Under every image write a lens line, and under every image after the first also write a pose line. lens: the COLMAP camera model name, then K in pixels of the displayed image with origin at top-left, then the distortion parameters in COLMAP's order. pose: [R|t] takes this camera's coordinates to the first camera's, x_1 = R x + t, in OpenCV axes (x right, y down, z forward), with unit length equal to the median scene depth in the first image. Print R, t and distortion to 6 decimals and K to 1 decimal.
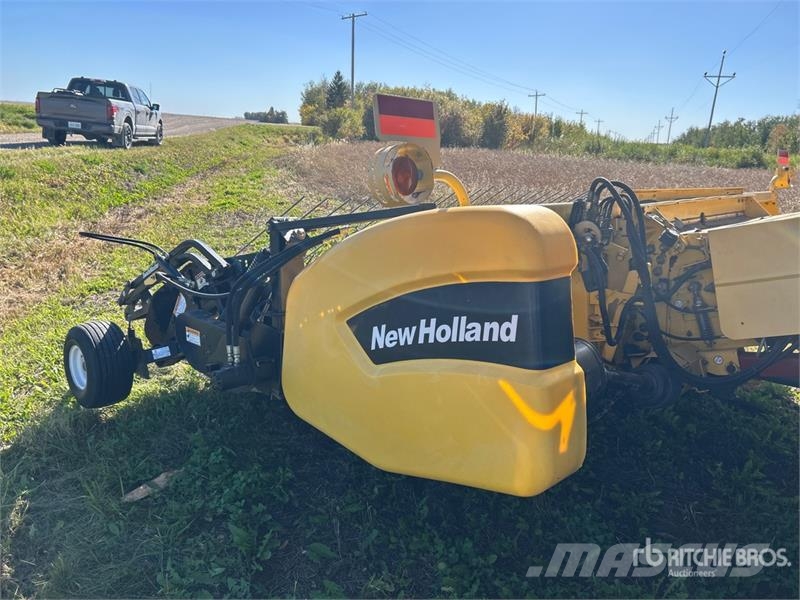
lens RADIAL K [[605.4, 0, 396.2], [0, 605.4, 297.4], [0, 0, 1]] dist [0.055075, -0.044244]
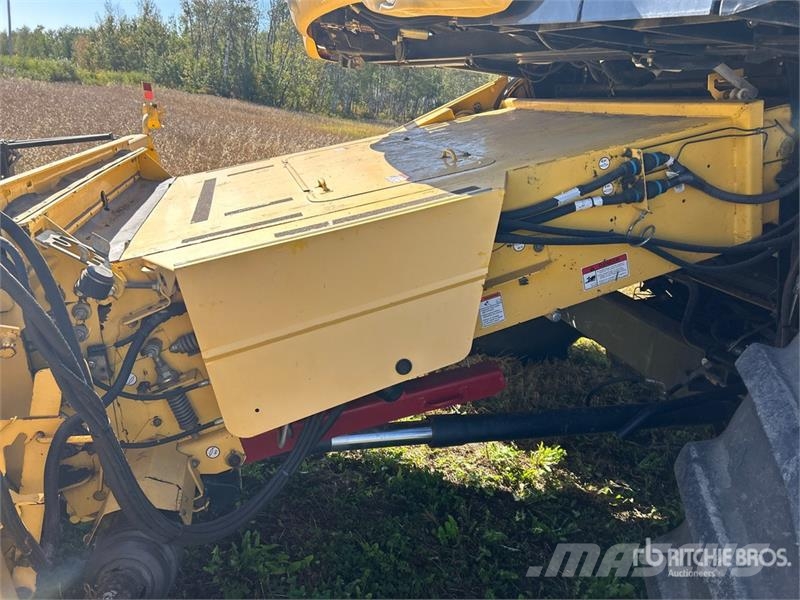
lens RADIAL K [[605.4, 0, 395.2], [0, 605.4, 304.9], [0, 0, 1]] dist [0.055075, -0.044244]
pose [[0.550803, -0.247714, 0.797028, 0.162509], [0.131126, 0.968766, 0.210472, -0.145835], [-0.824270, -0.011417, 0.566081, 0.477764]]
